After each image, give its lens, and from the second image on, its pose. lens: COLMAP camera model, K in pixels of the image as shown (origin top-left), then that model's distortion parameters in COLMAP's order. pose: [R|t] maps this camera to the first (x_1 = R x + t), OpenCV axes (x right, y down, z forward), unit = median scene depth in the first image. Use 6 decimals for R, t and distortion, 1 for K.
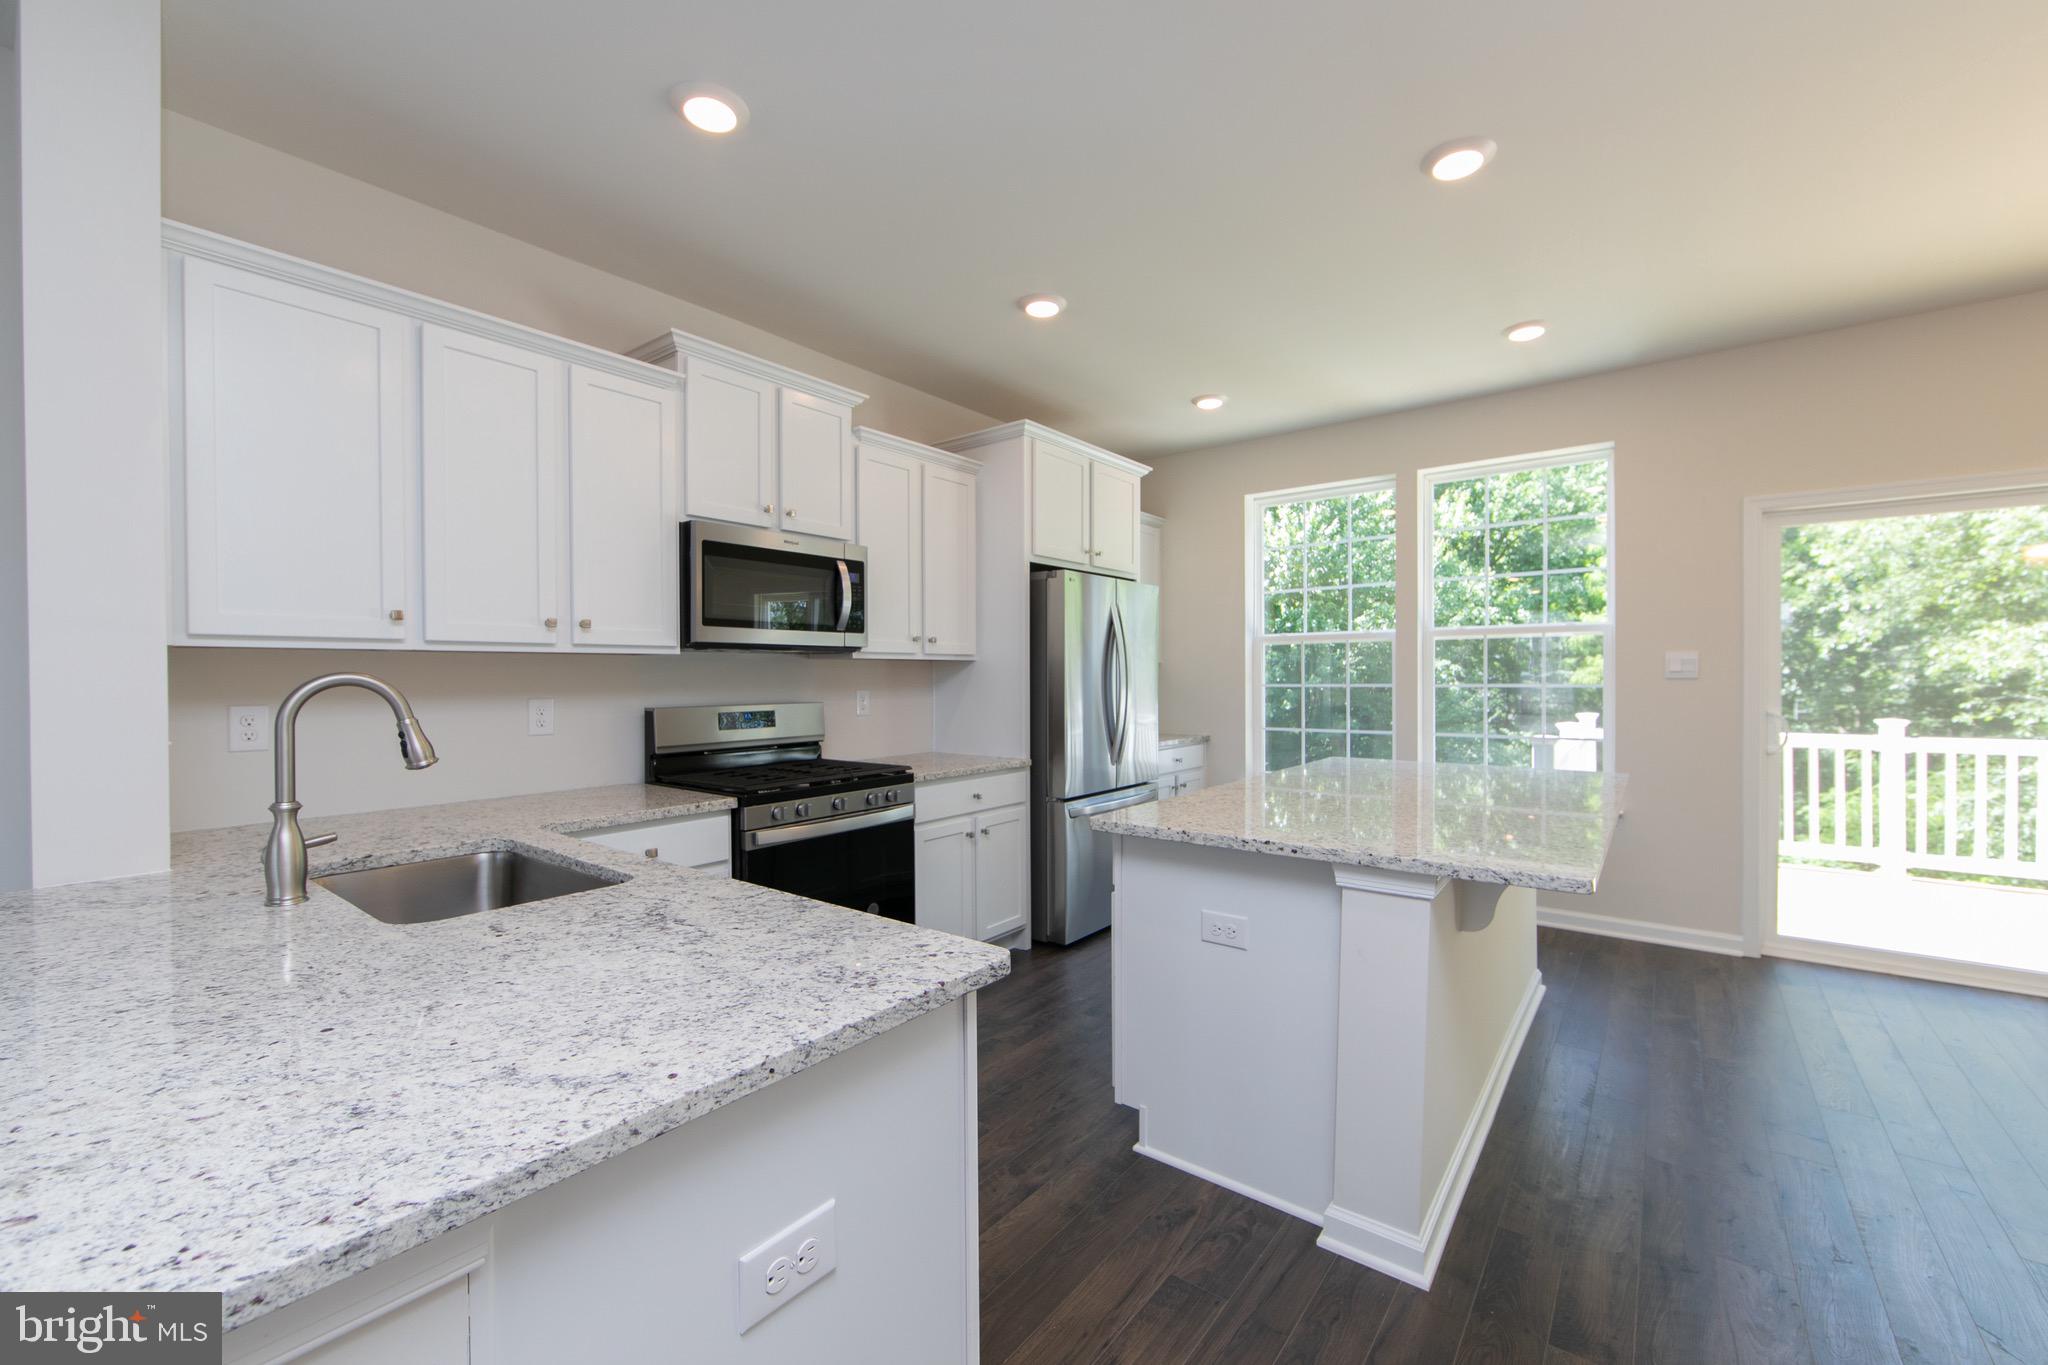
lens RADIAL K [[817.4, 0, 1016.0], [0, 817.4, 682.8], [0, 0, 1]] dist [-0.003840, -0.000561]
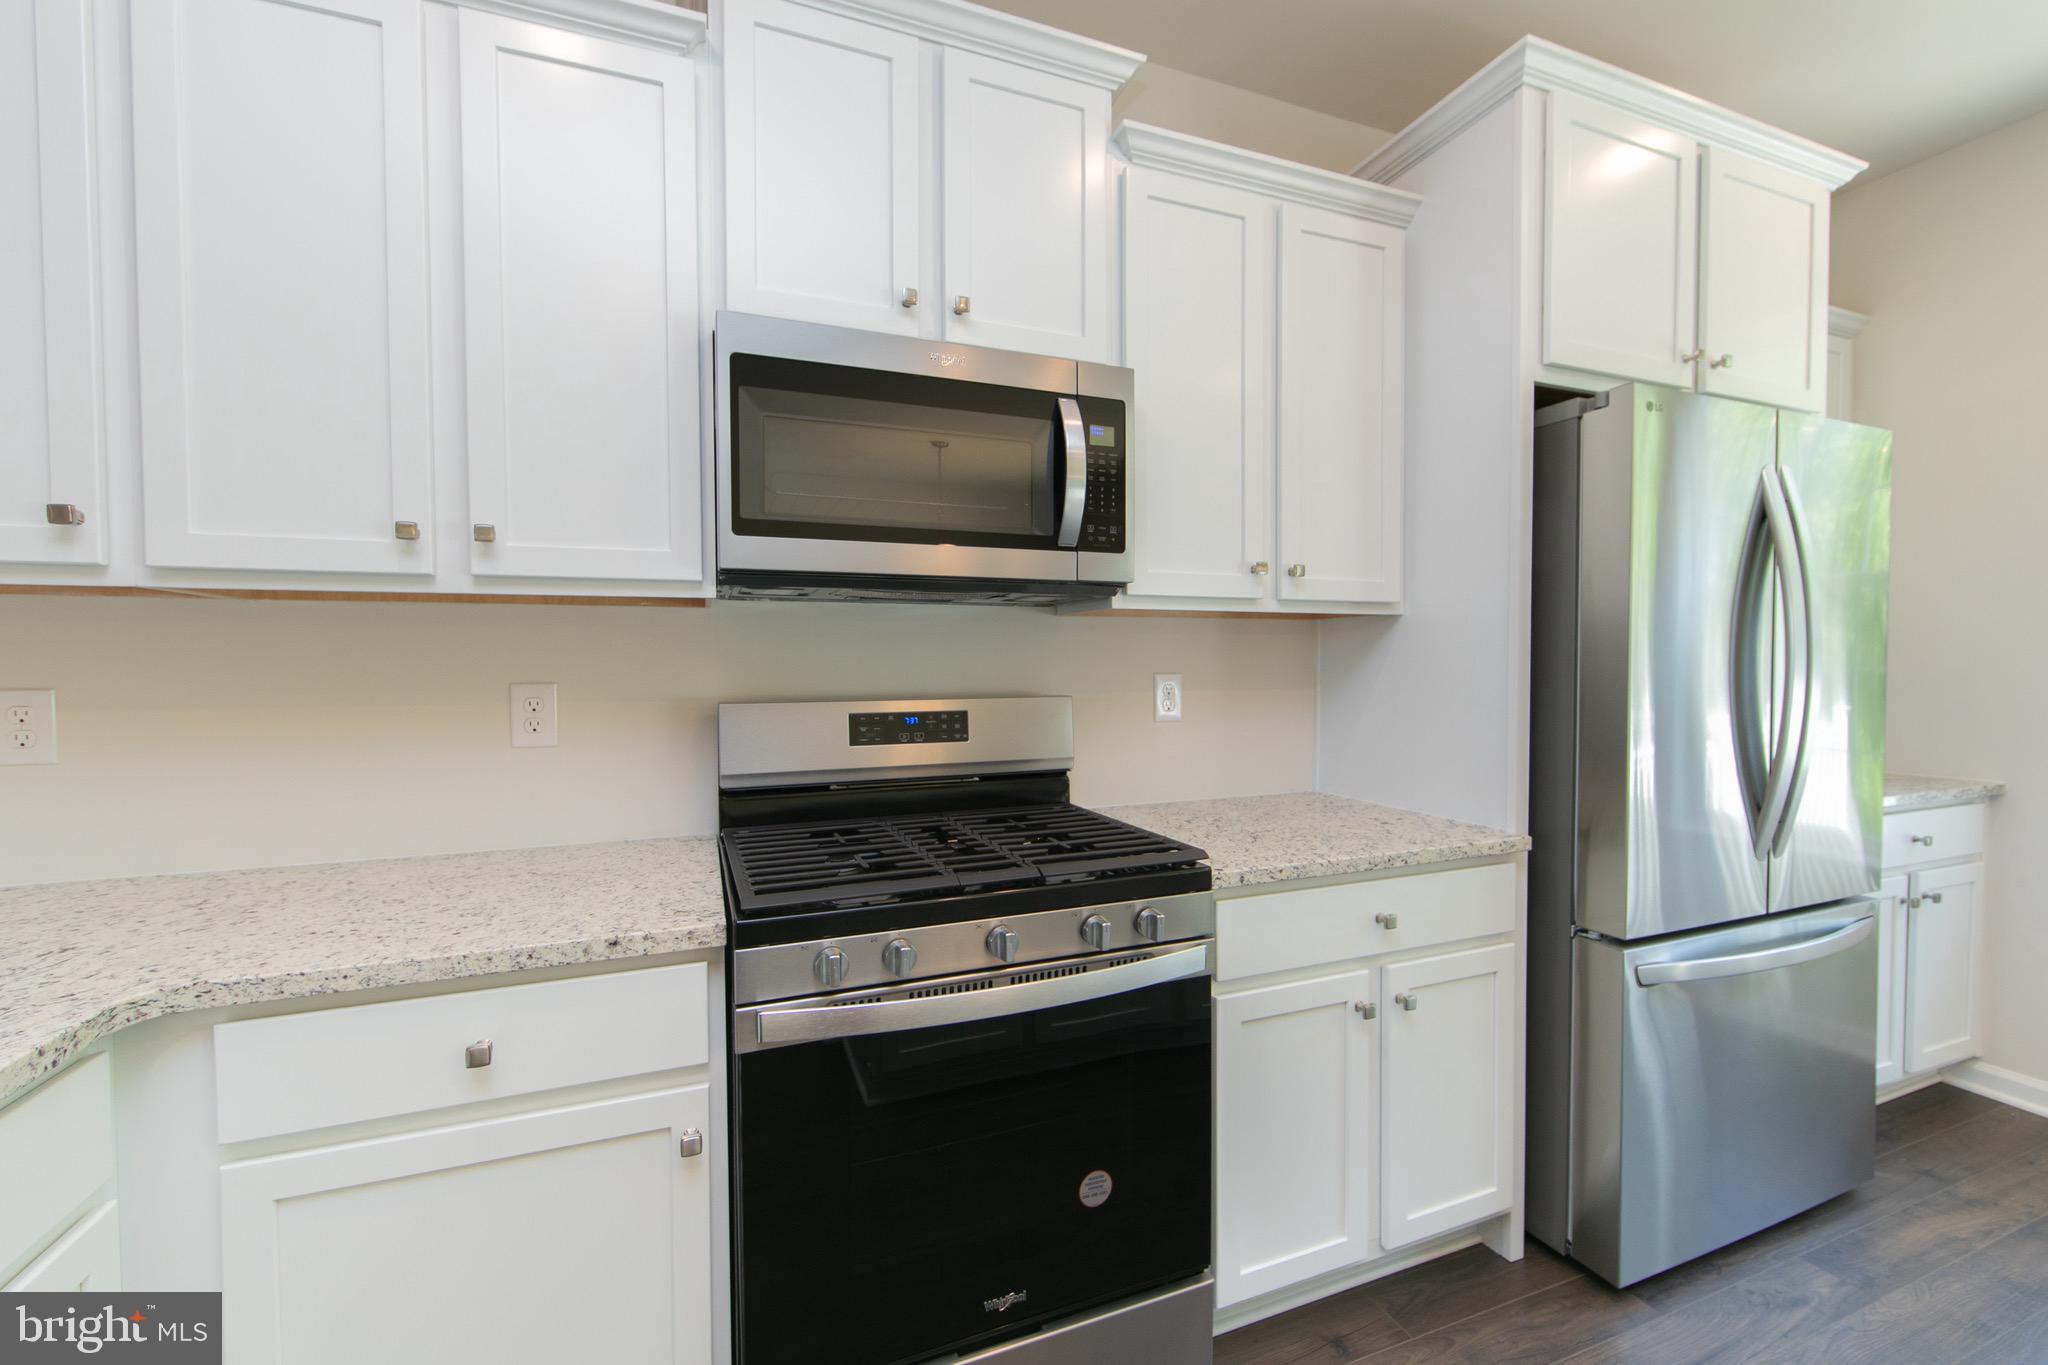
lens RADIAL K [[817.4, 0, 1016.0], [0, 817.4, 682.8], [0, 0, 1]] dist [-0.003840, -0.000561]
pose [[0.859652, 0.014633, -0.510671, 0.002883], [-0.003506, 0.999735, 0.022745, 0.003826], [0.510869, -0.017763, 0.859475, 0.545112]]
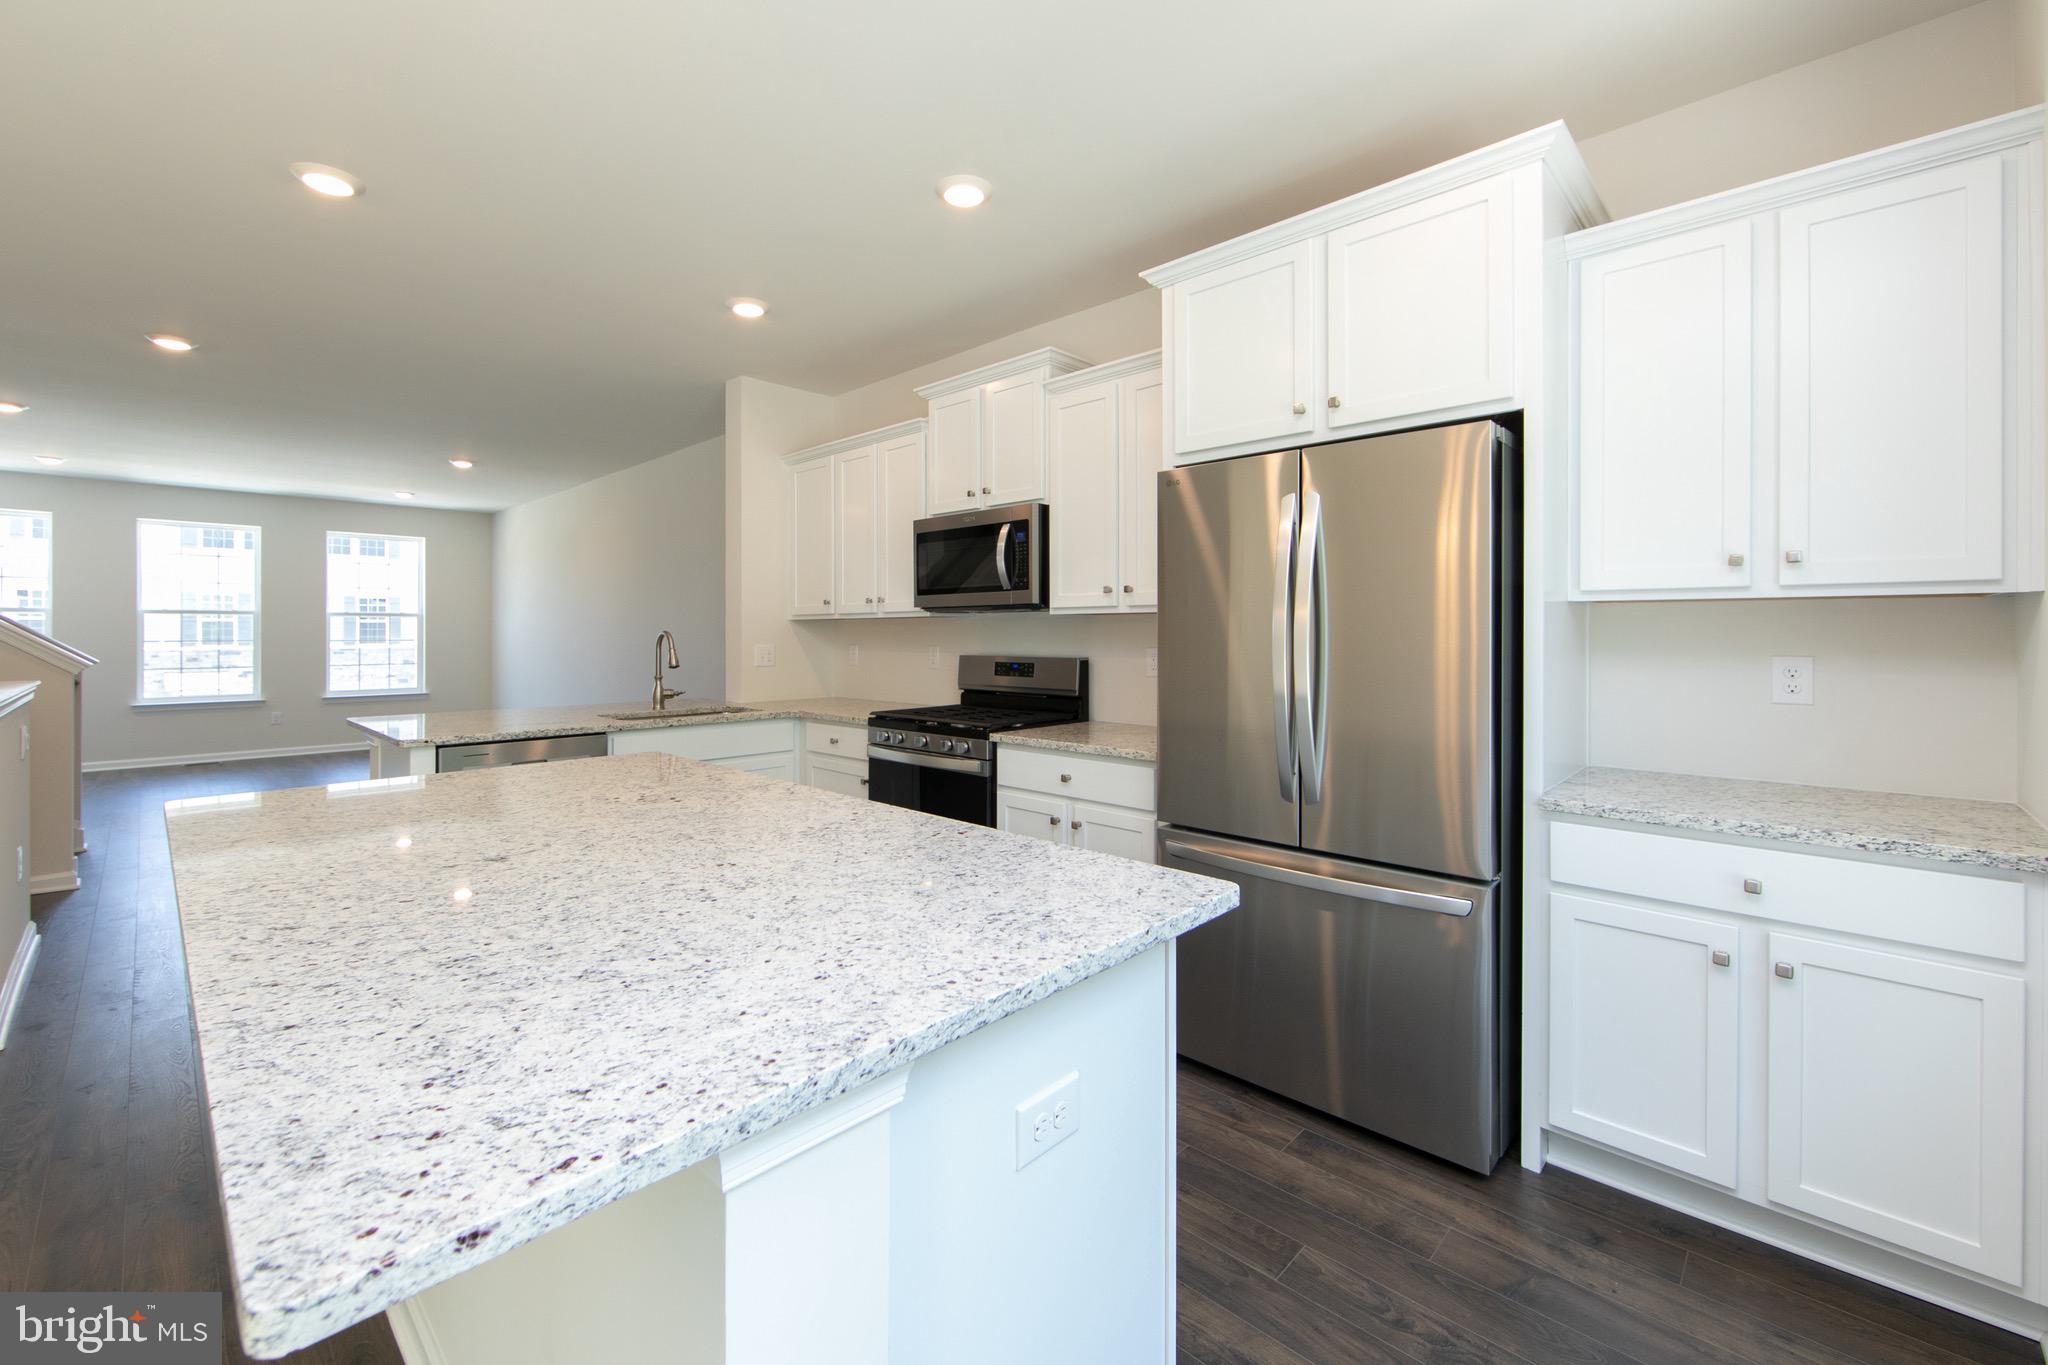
lens RADIAL K [[847.3, 0, 1017.3], [0, 847.3, 632.4], [0, 0, 1]] dist [-0.001459, -0.000337]
pose [[-0.099446, 0.004682, -0.995032, 0.823713], [-0.004561, 0.999976, 0.005161, -0.013052], [0.995033, 0.005052, -0.099422, 1.058587]]
